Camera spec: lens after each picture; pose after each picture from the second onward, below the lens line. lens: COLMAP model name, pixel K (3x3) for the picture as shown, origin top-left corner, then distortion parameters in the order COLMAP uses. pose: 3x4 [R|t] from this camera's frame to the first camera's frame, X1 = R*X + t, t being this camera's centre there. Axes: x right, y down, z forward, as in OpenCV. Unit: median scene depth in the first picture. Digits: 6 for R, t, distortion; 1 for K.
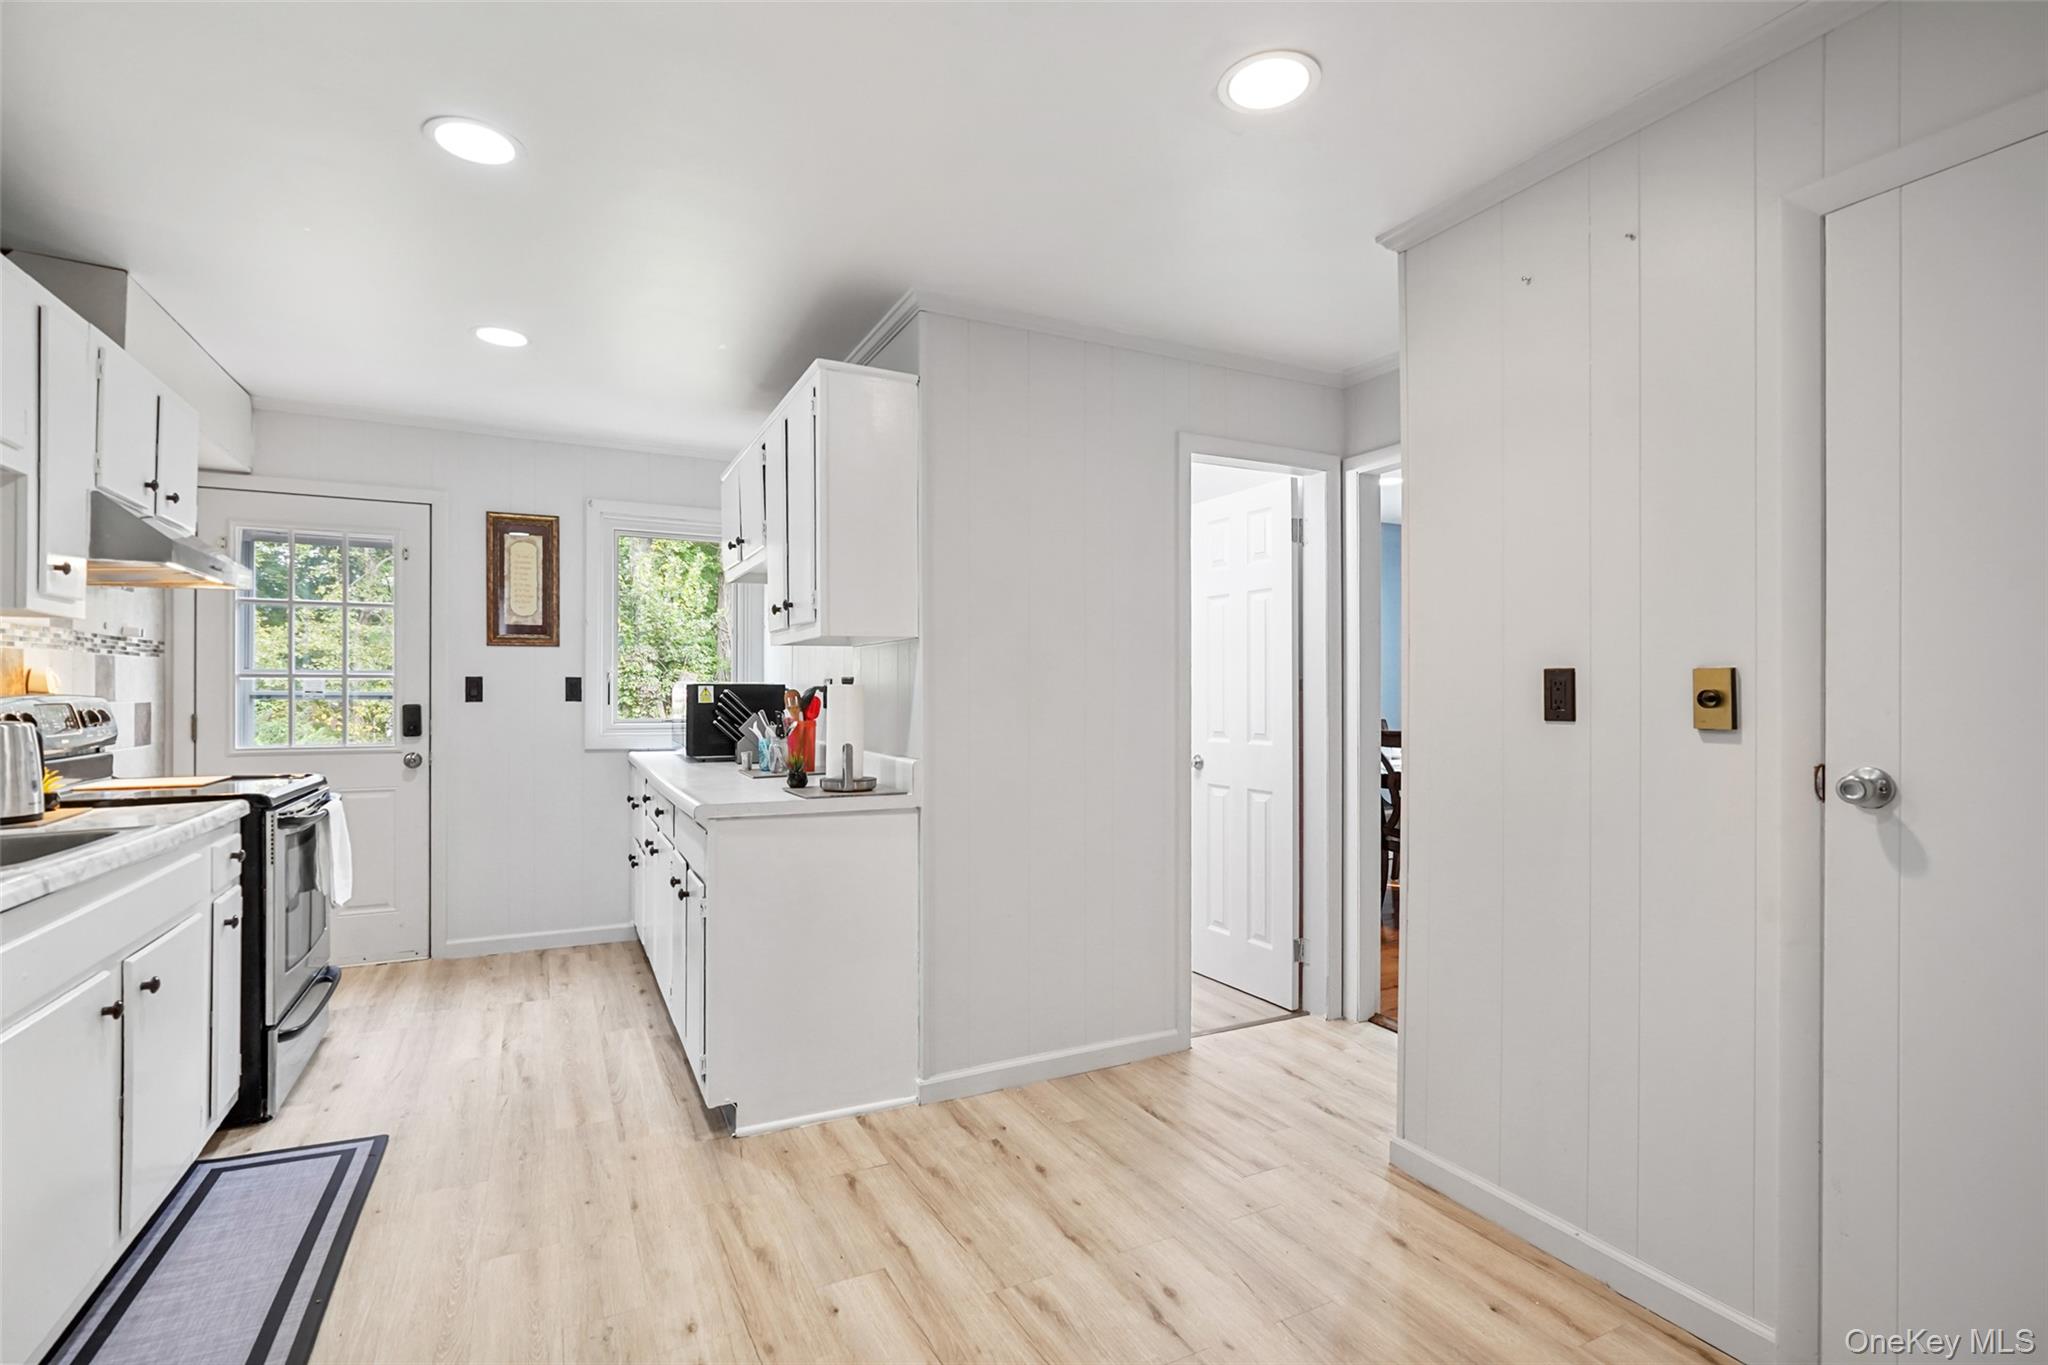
lens RADIAL K [[942.5, 0, 1016.2], [0, 942.5, 692.3], [0, 0, 1]] dist [-0.010751, 0.003619]
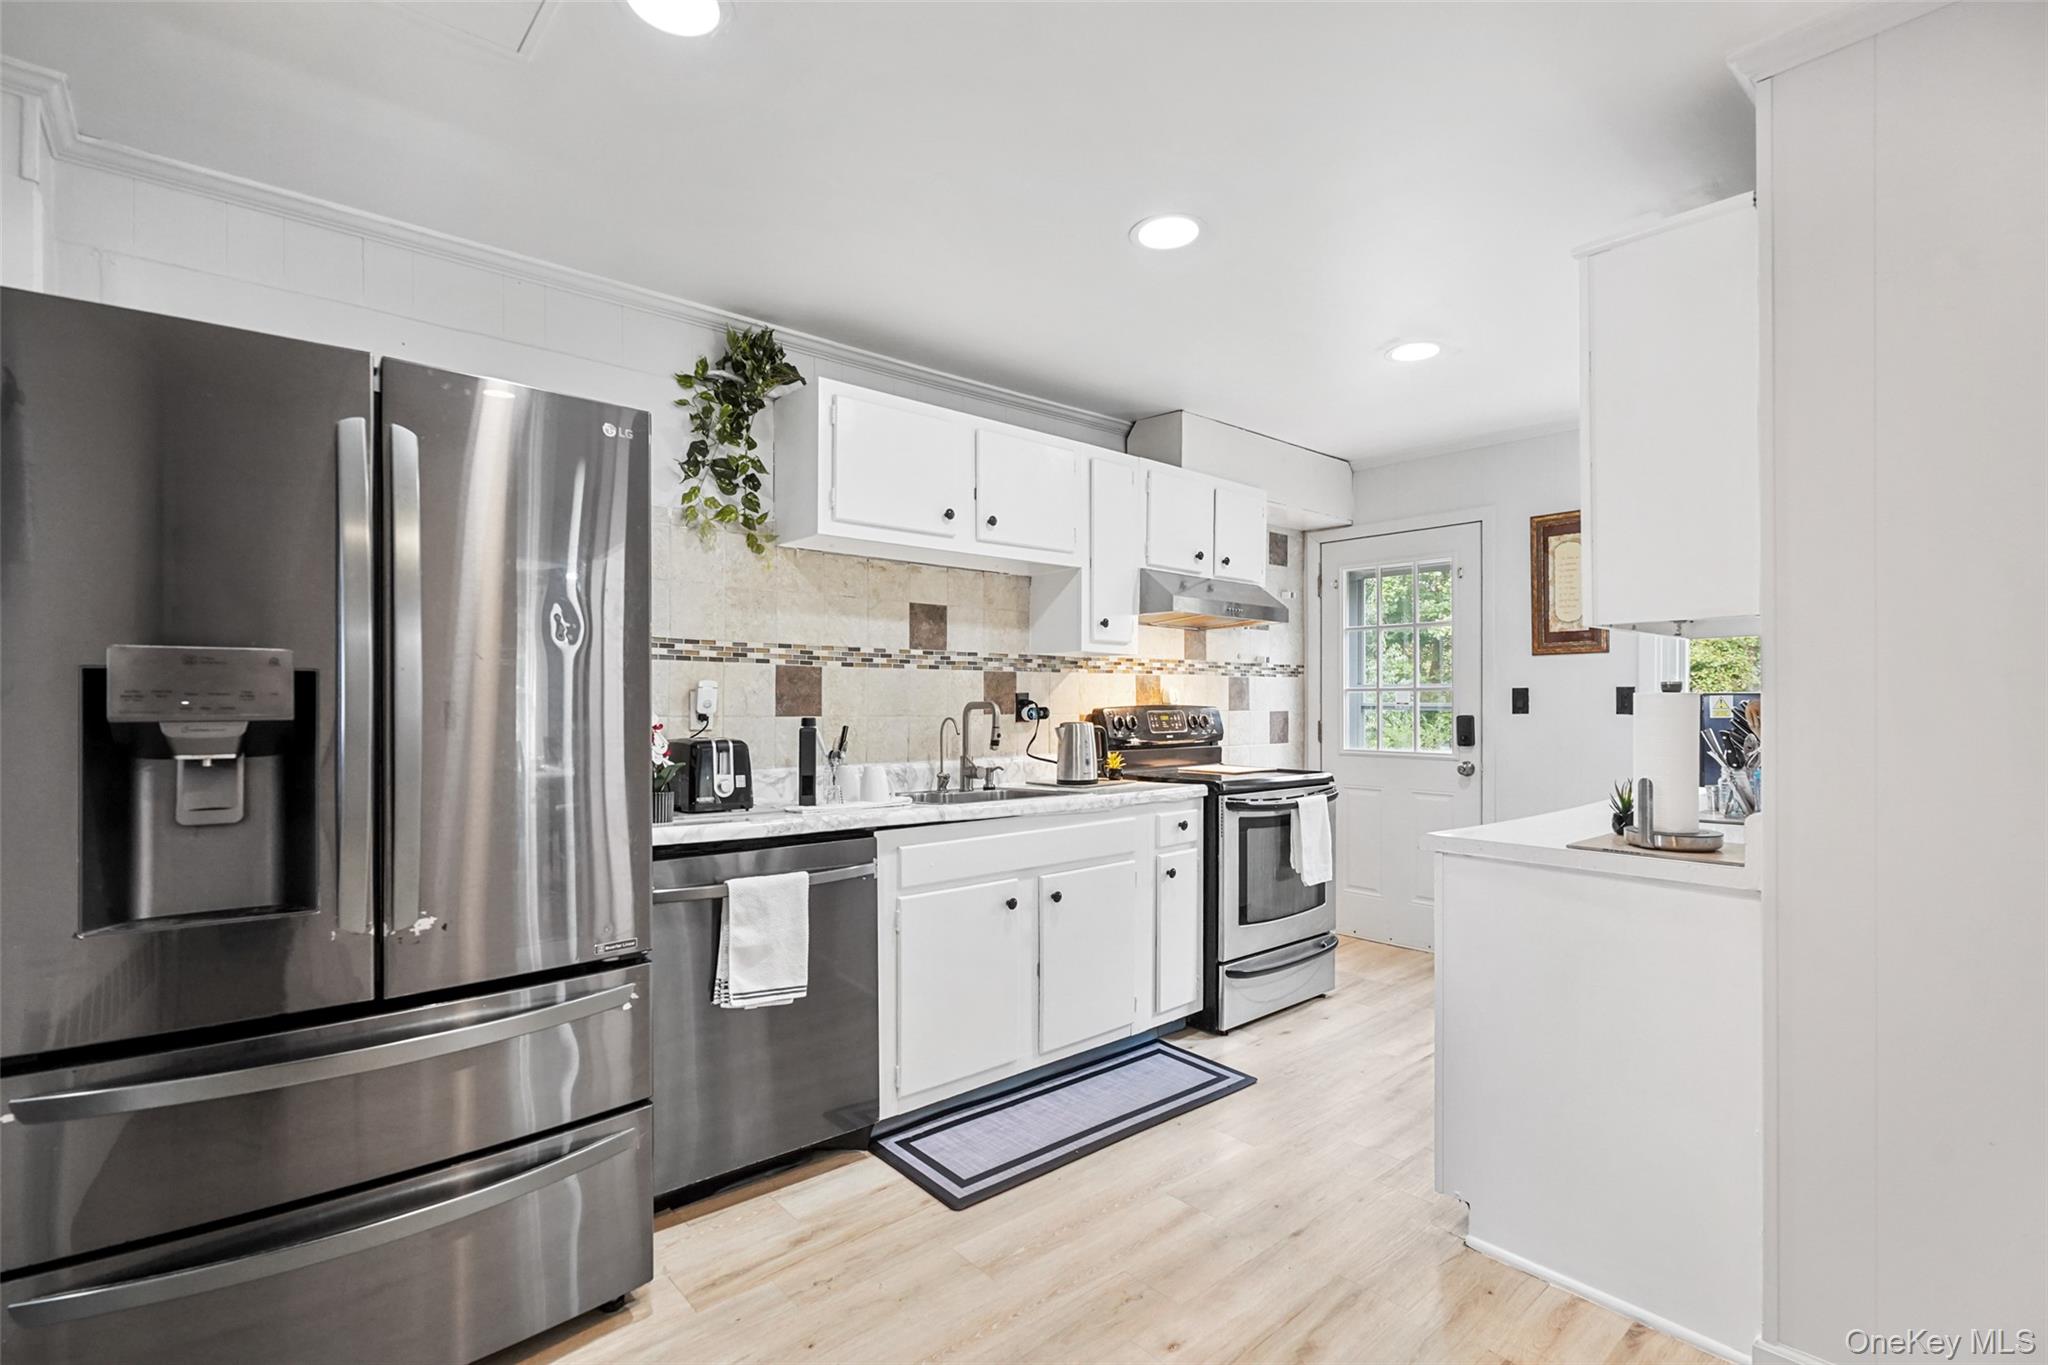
lens RADIAL K [[942.5, 0, 1020.8], [0, 942.5, 690.6], [0, 0, 1]] dist [-0.010751, 0.003619]
pose [[0.252477, -0.013275, -0.967512, 0.386787], [-0.001648, 0.999899, -0.014150, 0.001408], [0.967602, 0.005167, 0.252429, 0.397018]]
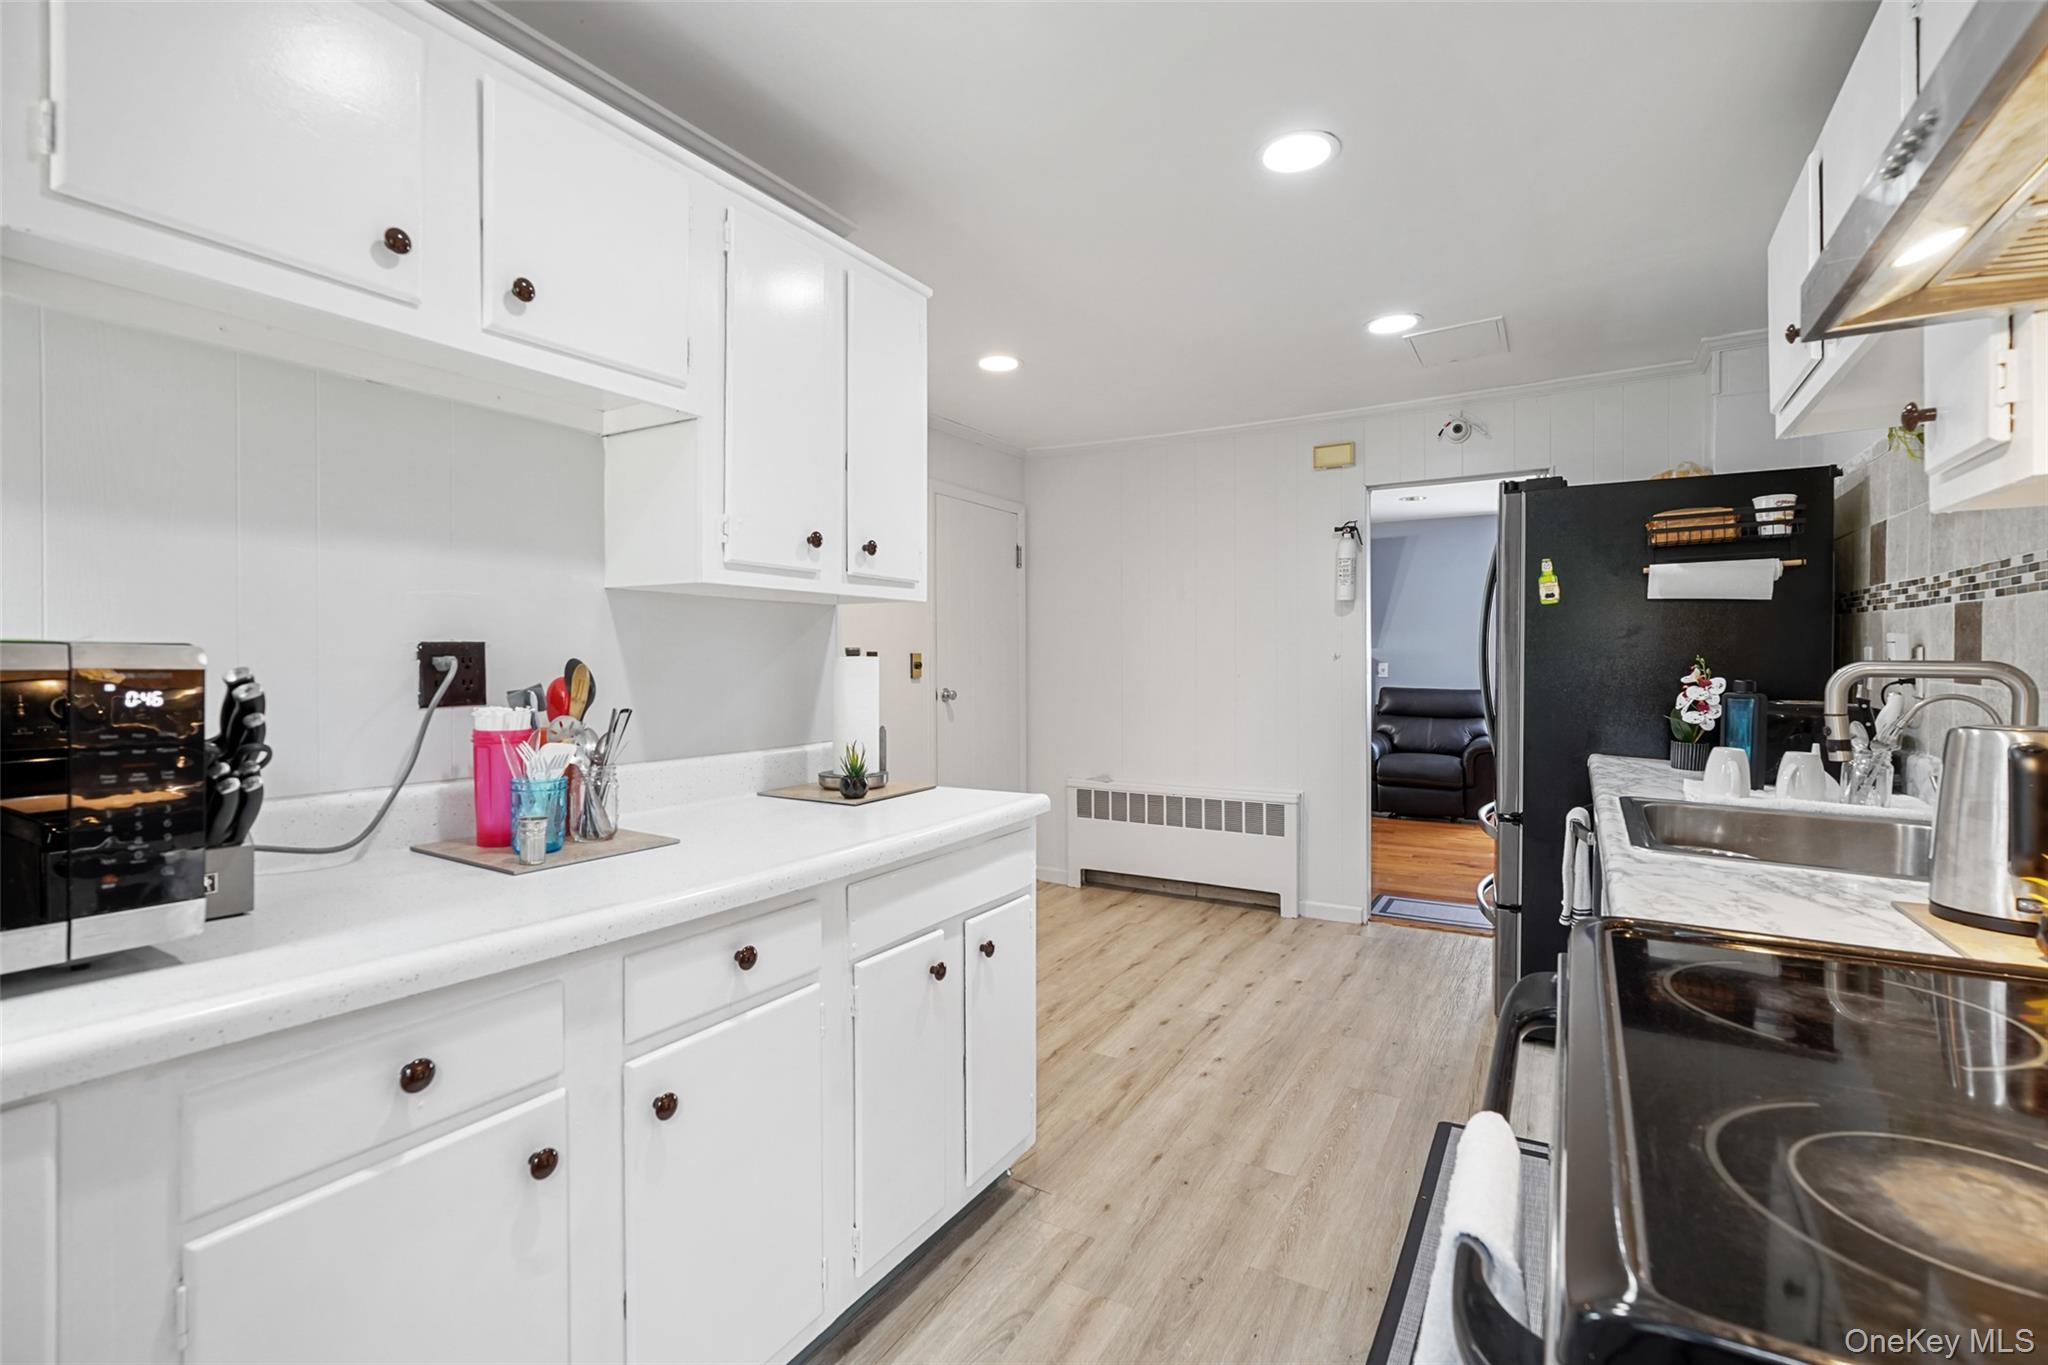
lens RADIAL K [[942.5, 0, 1016.5], [0, 942.5, 672.9], [0, 0, 1]] dist [-0.010751, 0.003619]
pose [[-0.541577, -0.009217, 0.840600, -0.988591], [-0.000017, 0.999940, 0.010952, 0.000223], [-0.840651, 0.005917, -0.541545, 1.403570]]
